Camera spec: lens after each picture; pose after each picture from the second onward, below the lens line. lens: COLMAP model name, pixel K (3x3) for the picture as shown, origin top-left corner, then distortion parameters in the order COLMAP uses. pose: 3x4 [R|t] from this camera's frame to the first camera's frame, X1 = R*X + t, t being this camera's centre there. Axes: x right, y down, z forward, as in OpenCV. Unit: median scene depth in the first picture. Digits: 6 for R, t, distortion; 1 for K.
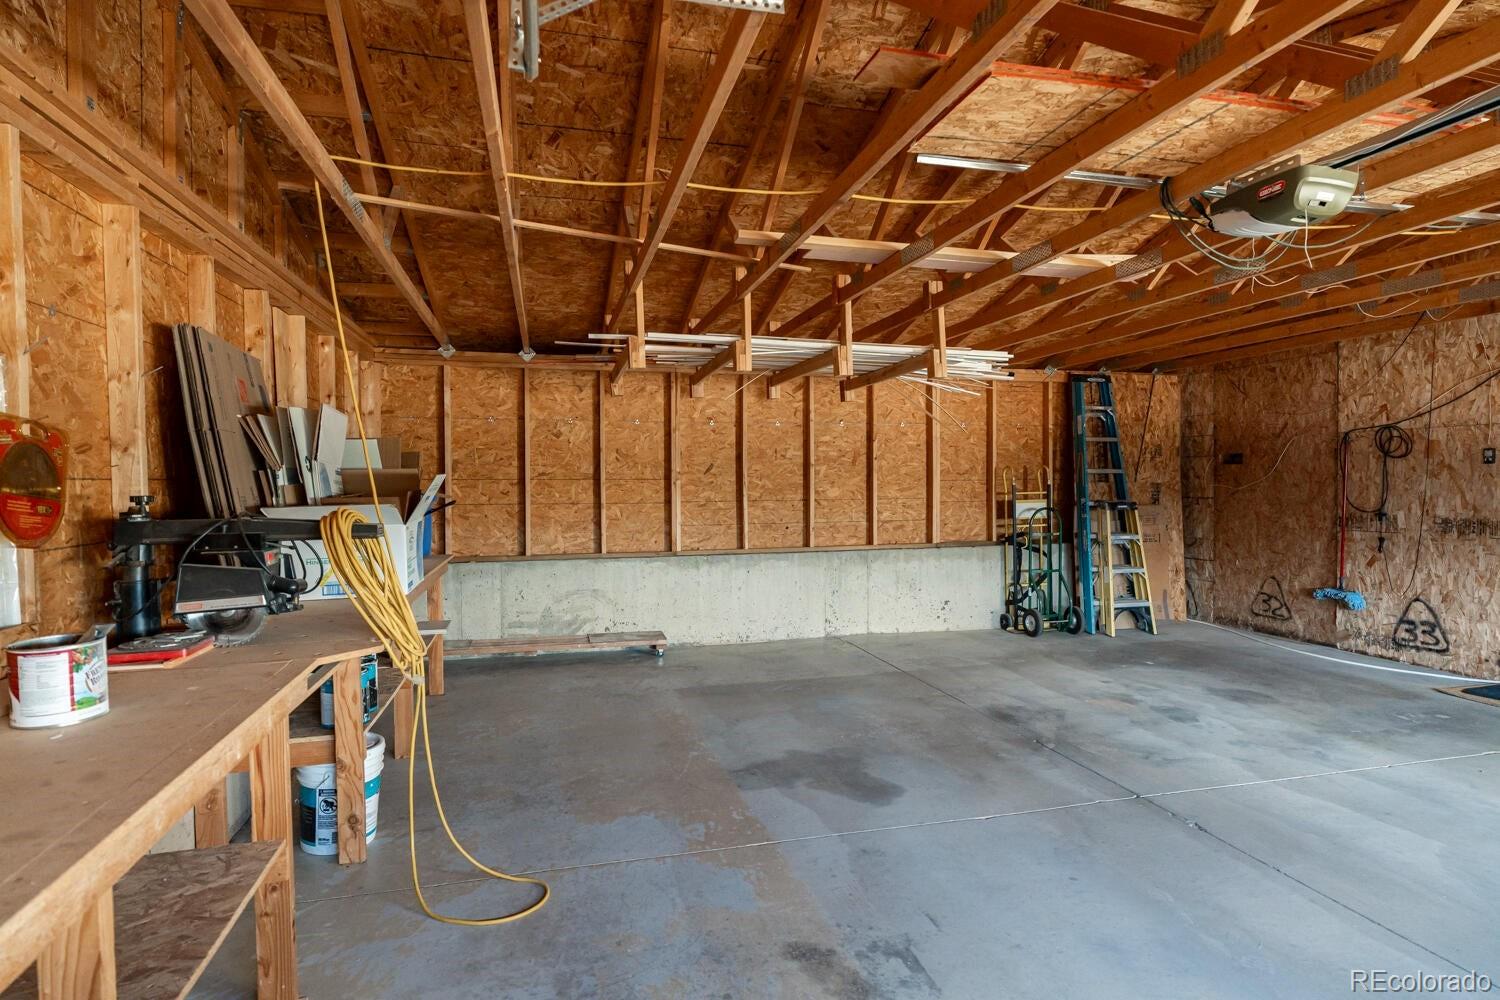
lens RADIAL K [[773.1, 0, 750.9], [0, 773.1, 500.0], [0, 0, 1]] dist [-0.001080, -0.000417]
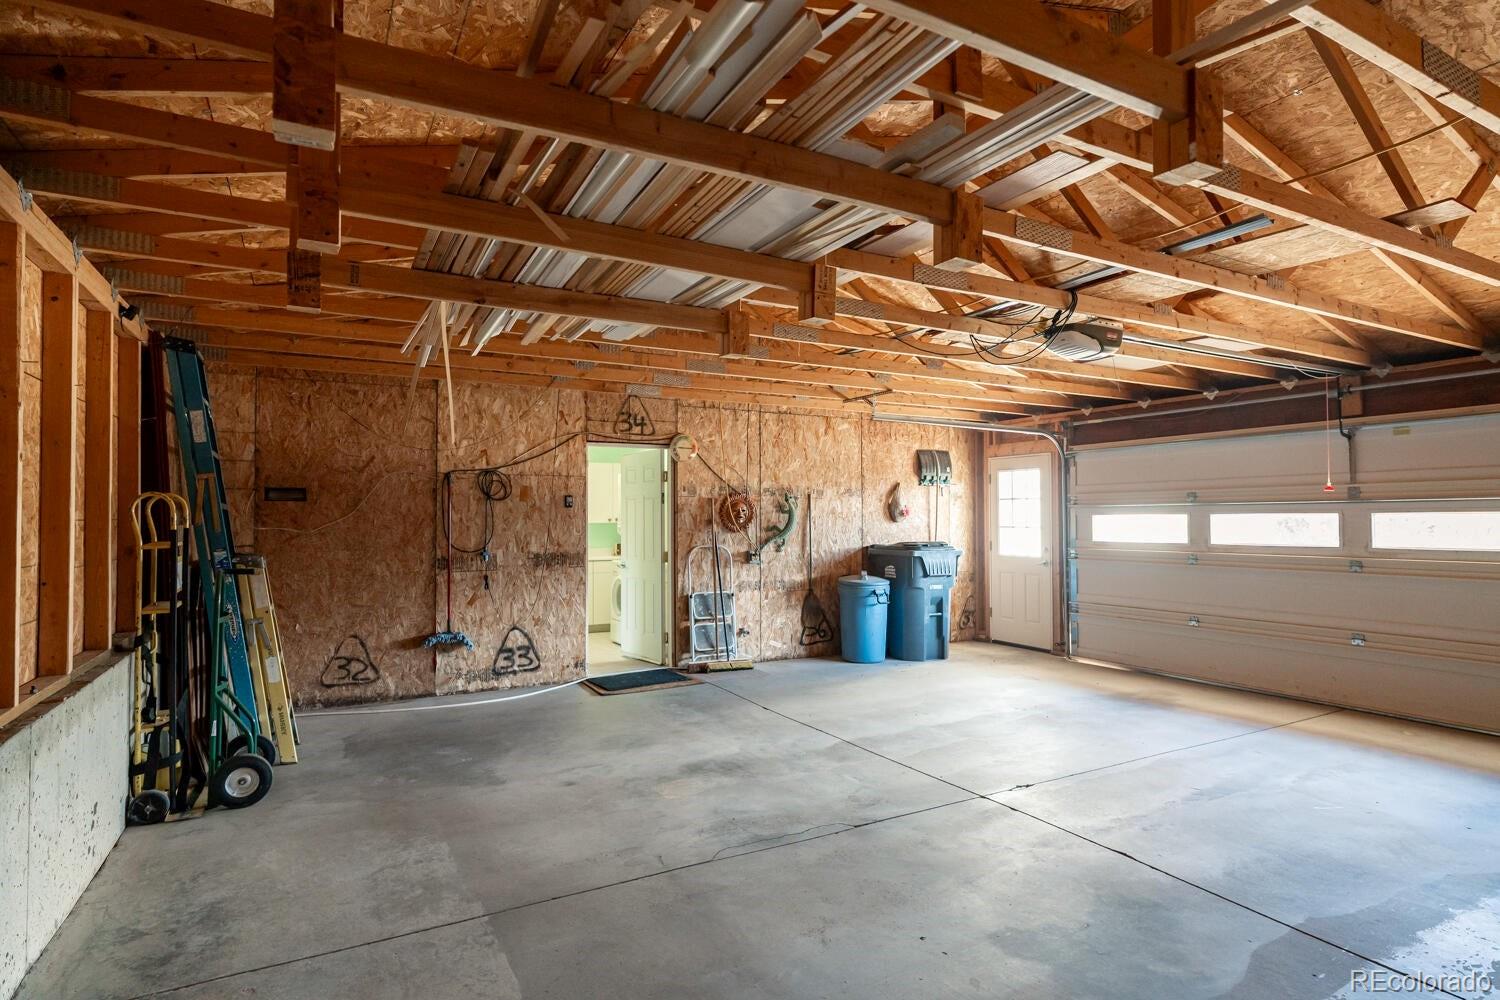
lens RADIAL K [[773.1, 0, 750.8], [0, 773.1, 500.9], [0, 0, 1]] dist [-0.001080, -0.000417]
pose [[-0.233017, 0.029699, 0.972019, -0.290167], [0.030476, 0.999266, -0.023226, -0.017232], [-0.971995, 0.024211, -0.233751, 0.879124]]
